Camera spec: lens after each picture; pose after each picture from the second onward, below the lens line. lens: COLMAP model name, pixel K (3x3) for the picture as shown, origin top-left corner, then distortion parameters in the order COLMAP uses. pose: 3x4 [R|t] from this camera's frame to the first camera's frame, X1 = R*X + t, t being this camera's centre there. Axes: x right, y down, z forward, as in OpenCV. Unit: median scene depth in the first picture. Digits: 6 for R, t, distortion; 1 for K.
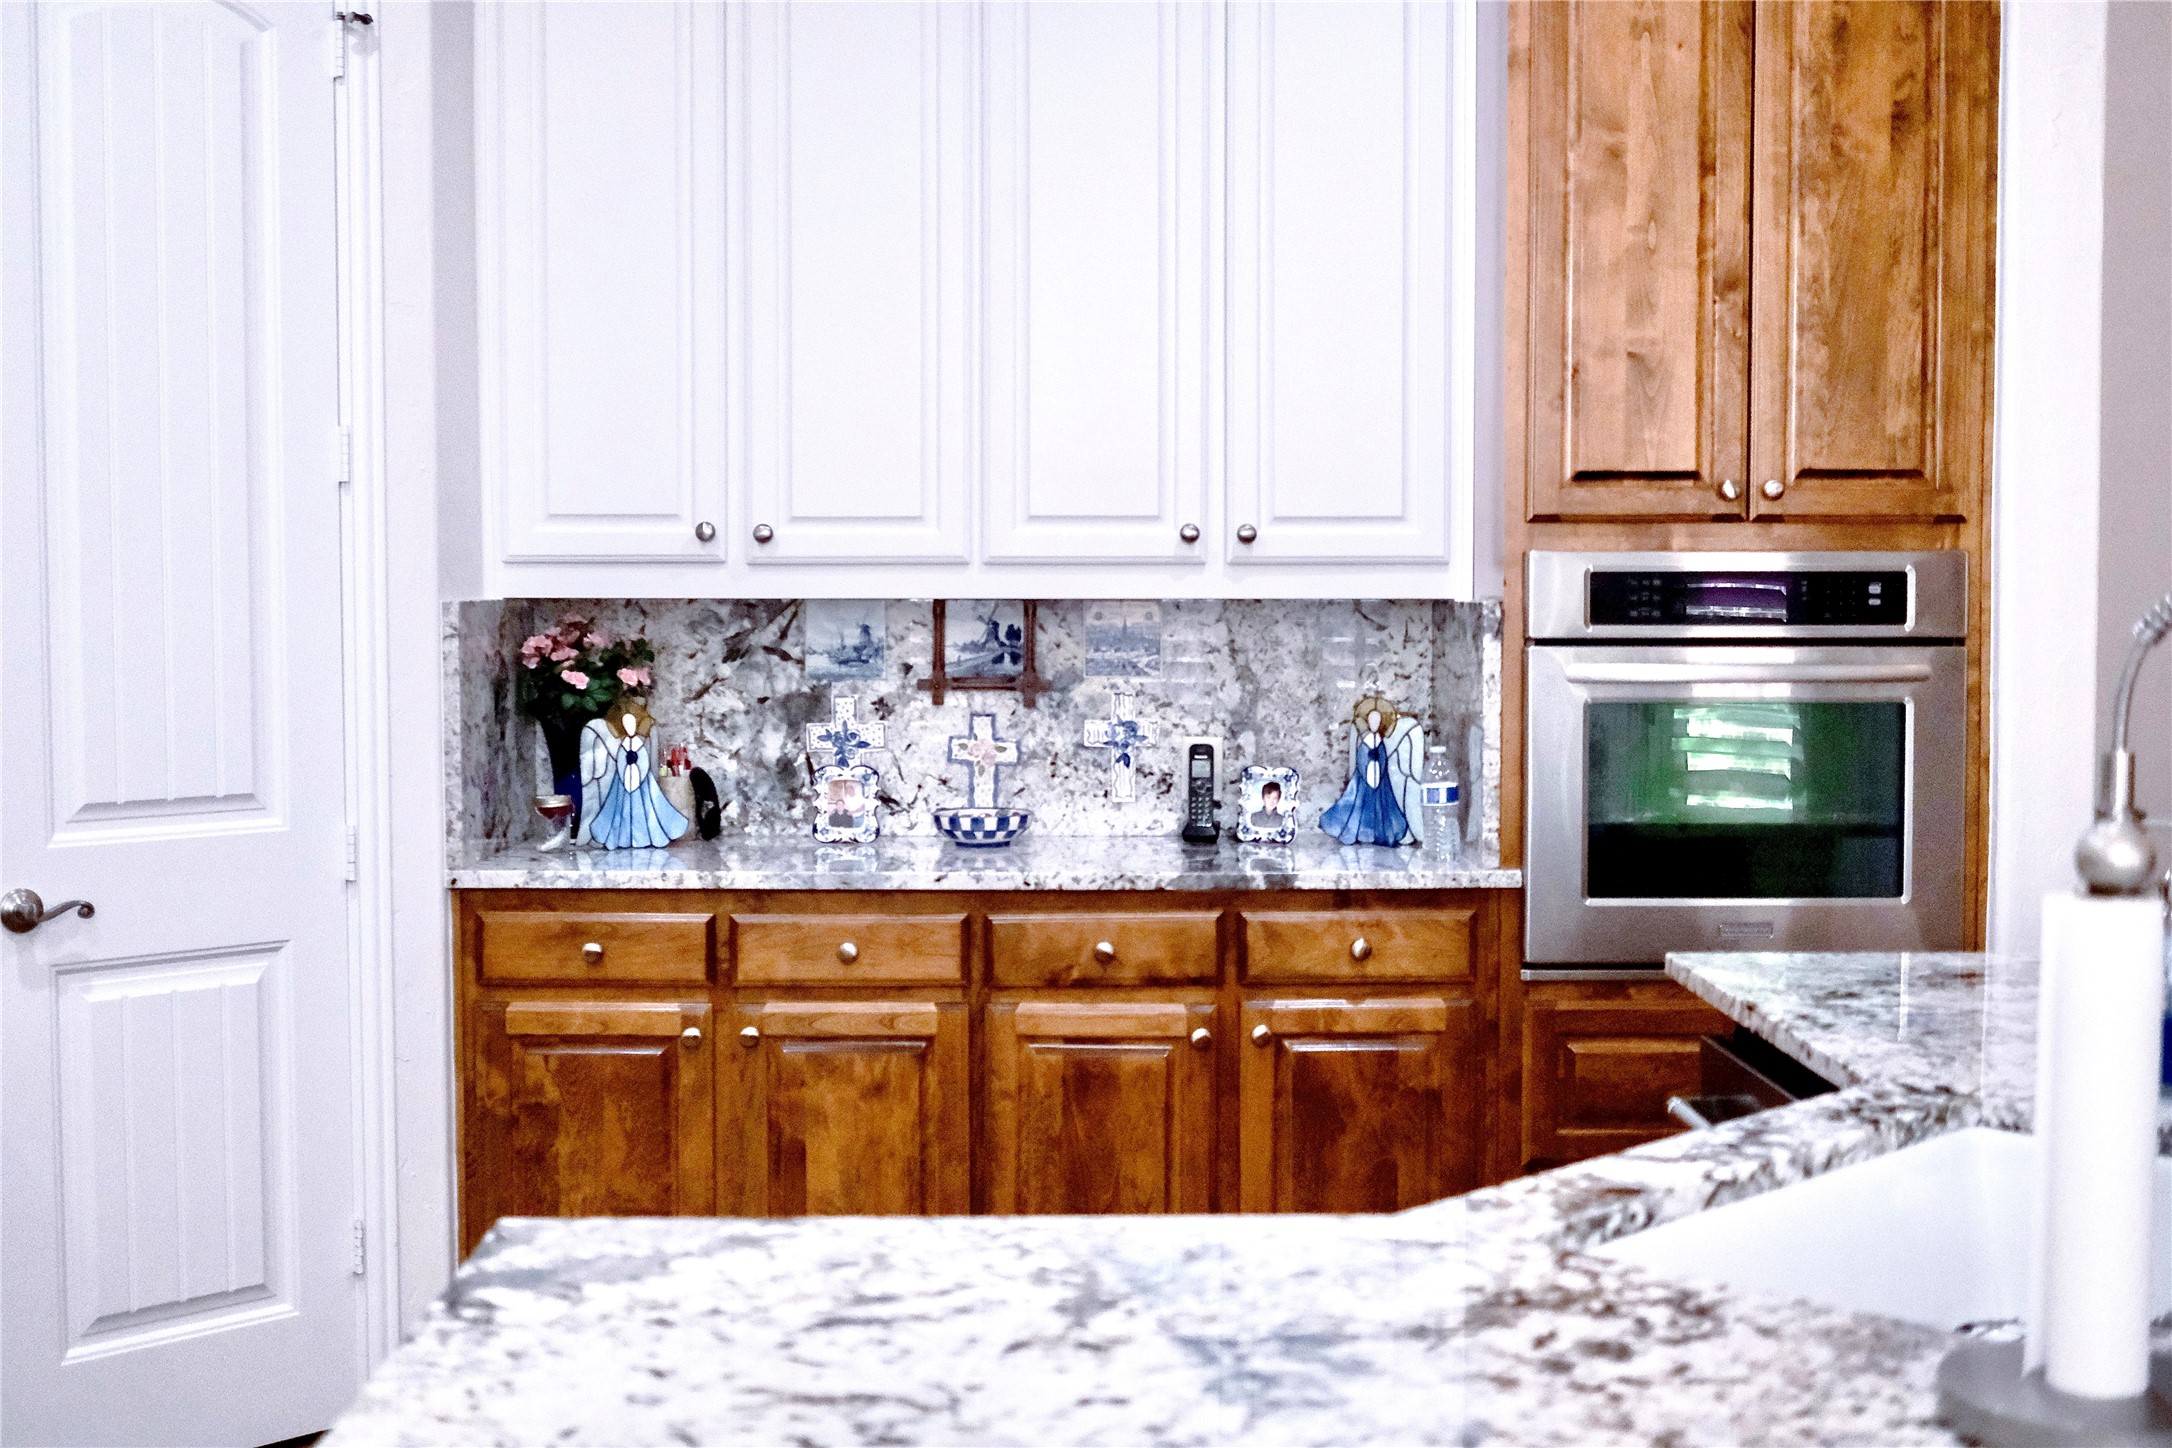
lens RADIAL K [[2571.8, 0, 1051.1], [0, 2571.8, 724.5], [0, 0, 1]] dist [-0.038335, 0.040045]
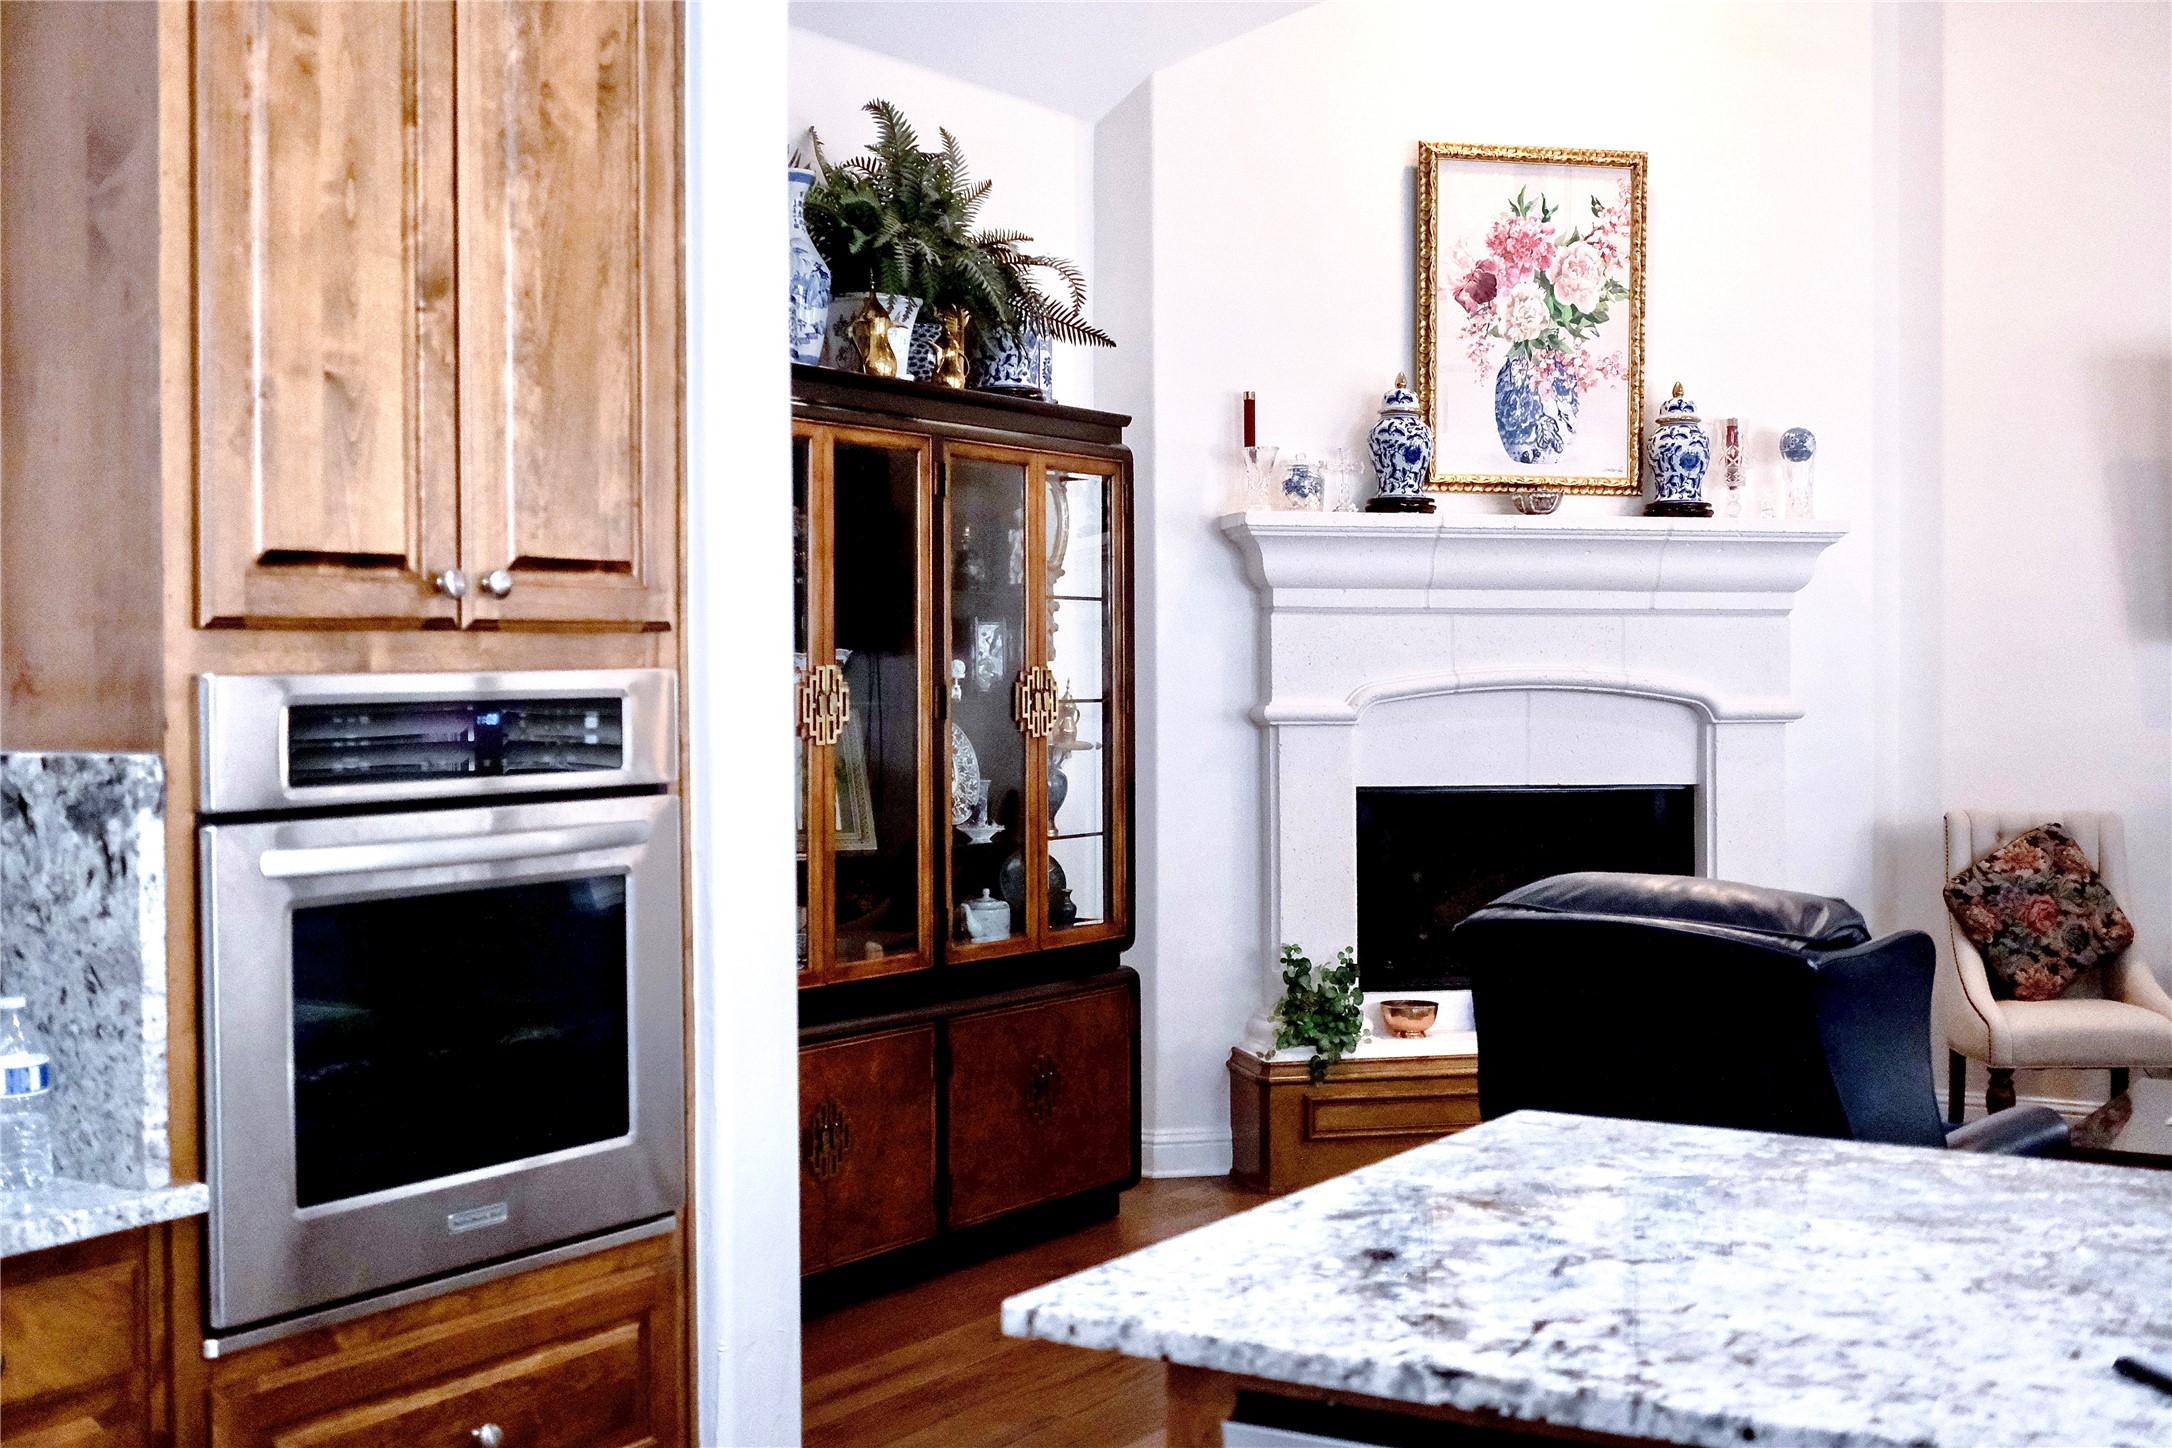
lens RADIAL K [[2679.2, 0, 1086.0], [0, 2679.2, 724.0], [0, 0, 1]] dist [-0.009431, -0.000898]
pose [[0.542052, -0.022591, 0.840041, -0.245456], [0.048780, 0.998799, -0.004616, -0.041512], [-0.838928, 0.043480, 0.542503, 0.460791]]
